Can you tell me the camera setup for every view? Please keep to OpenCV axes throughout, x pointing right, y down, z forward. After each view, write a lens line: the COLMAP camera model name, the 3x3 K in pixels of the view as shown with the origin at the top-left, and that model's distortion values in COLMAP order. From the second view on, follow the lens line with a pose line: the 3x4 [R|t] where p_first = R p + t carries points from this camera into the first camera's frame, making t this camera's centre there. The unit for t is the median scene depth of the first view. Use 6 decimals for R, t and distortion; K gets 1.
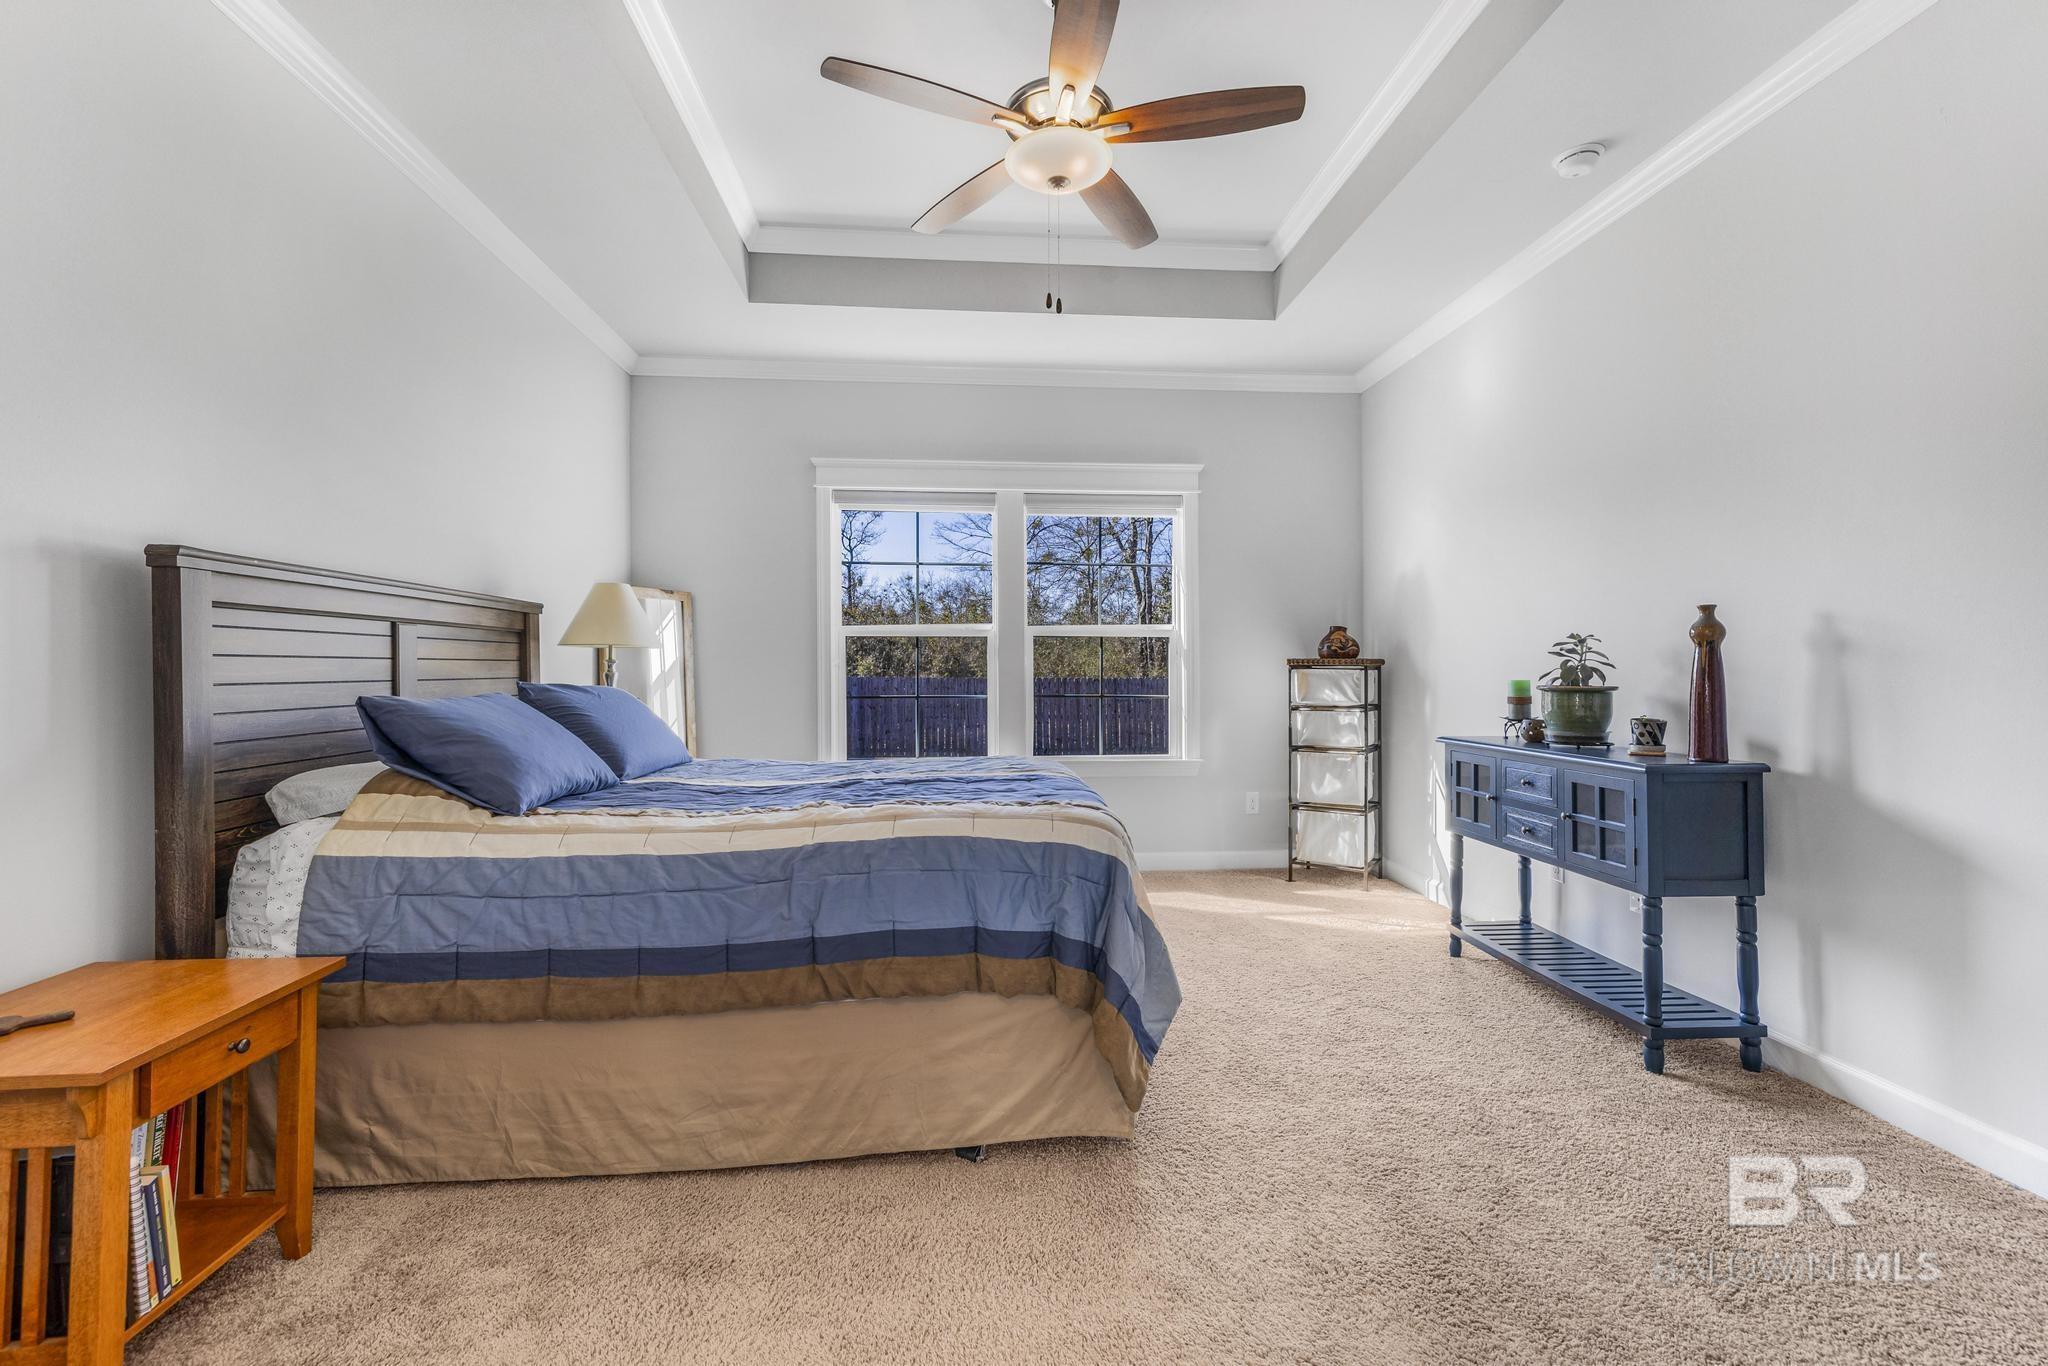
lens RADIAL K [[860.5, 0, 1018.2], [0, 860.5, 669.3], [0, 0, 1]] dist [0.016585, -0.000194]
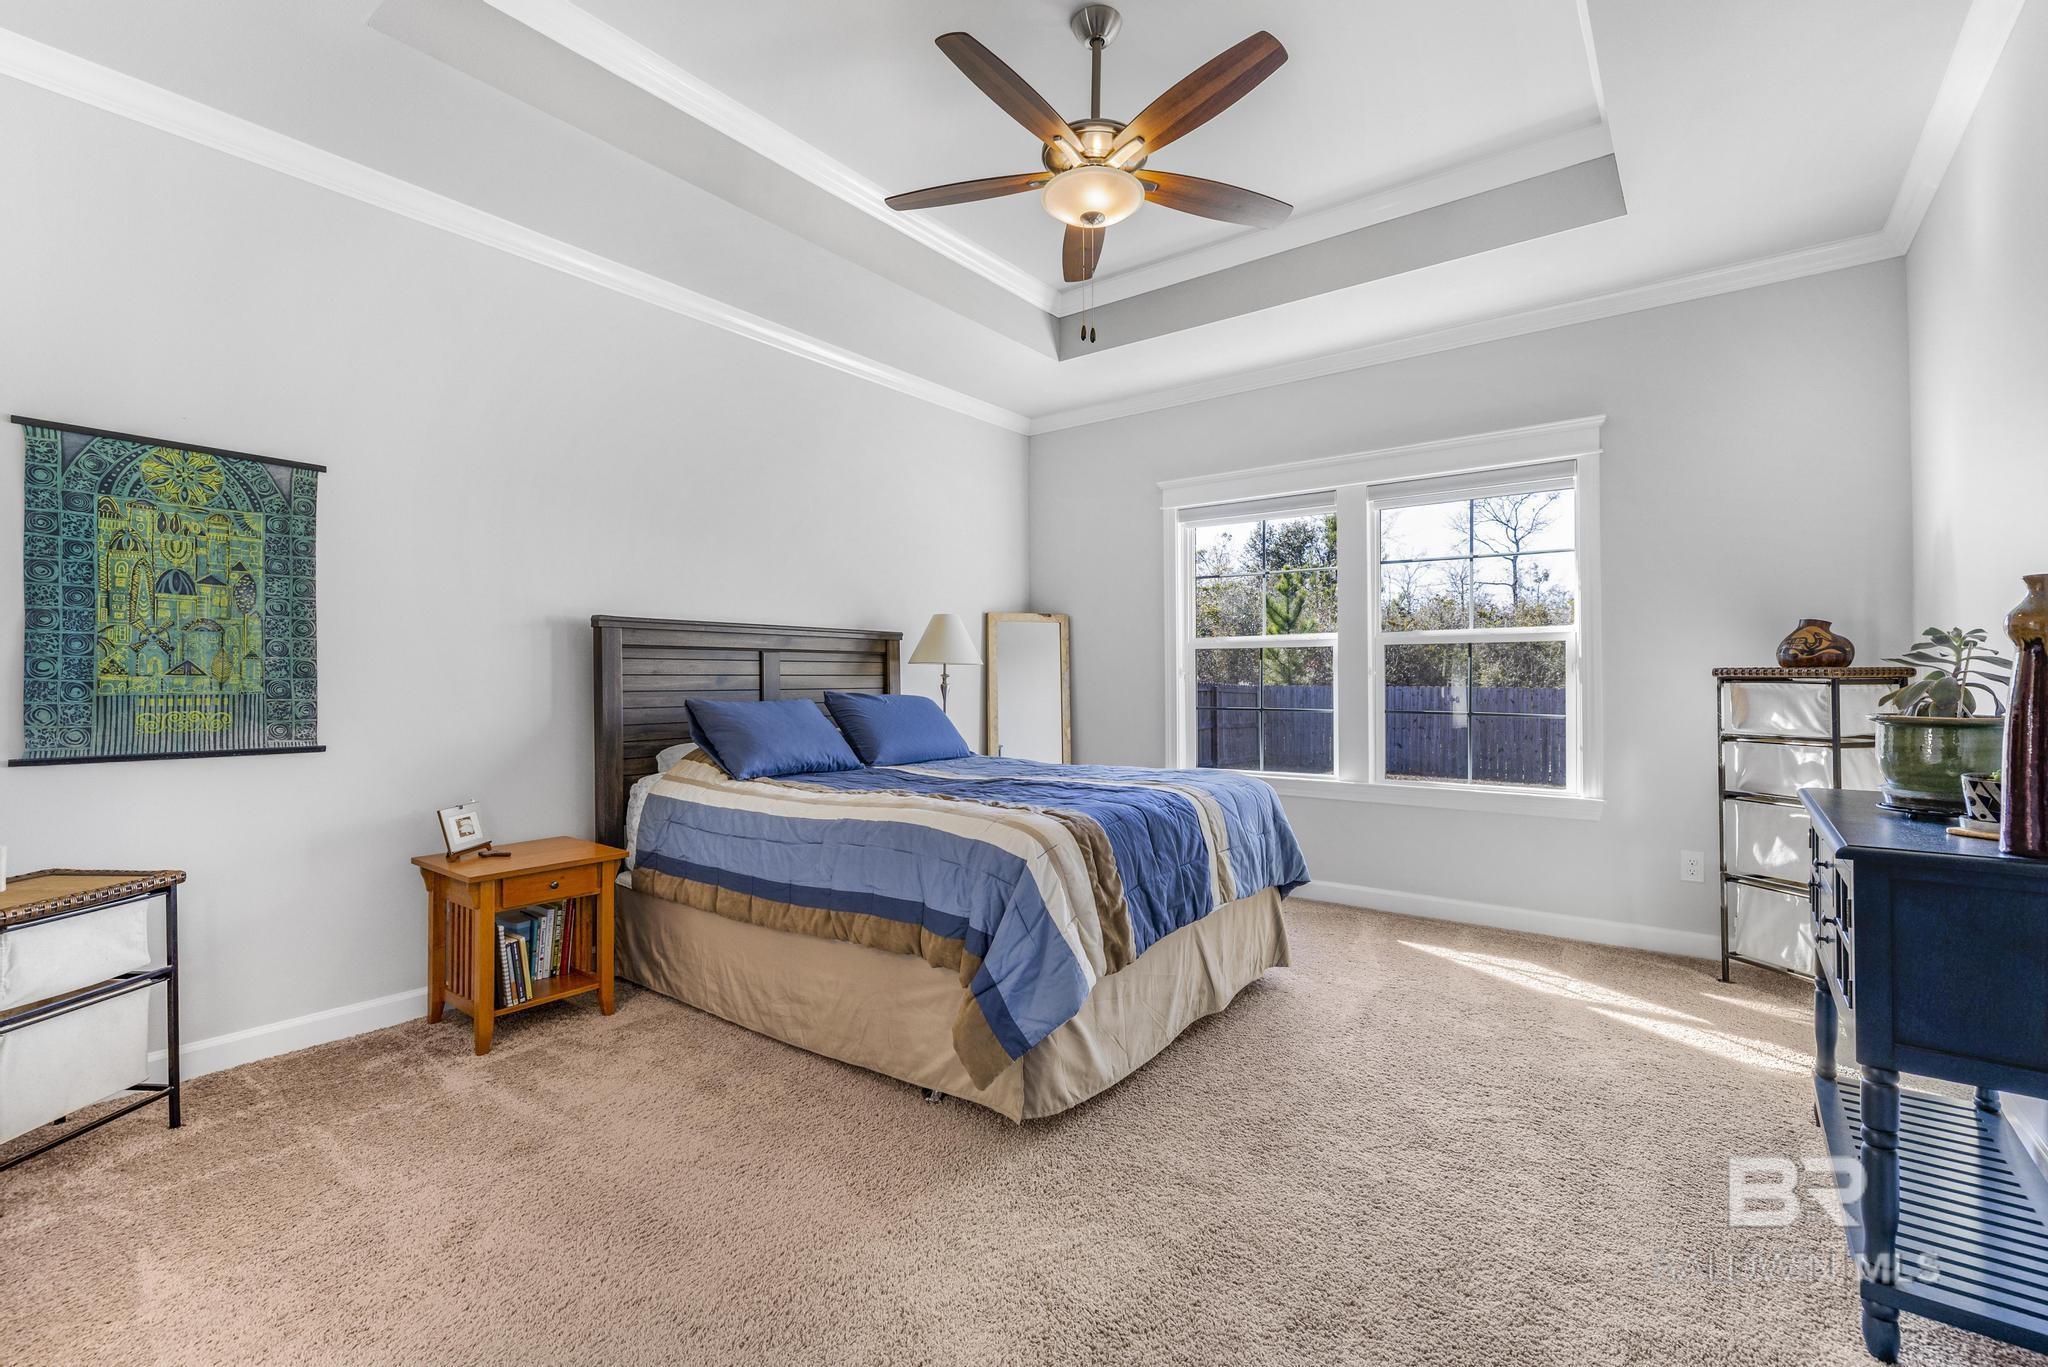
lens RADIAL K [[882.9, 0, 1026.8], [0, 882.9, 677.3], [0, 0, 1]] dist [0.000405, 0.000104]
pose [[0.754285, -0.000966, -0.656546, 0.656317], [-0.000003, 0.999999, -0.001474, -0.006656], [0.656547, 0.001114, 0.754285, 0.138903]]
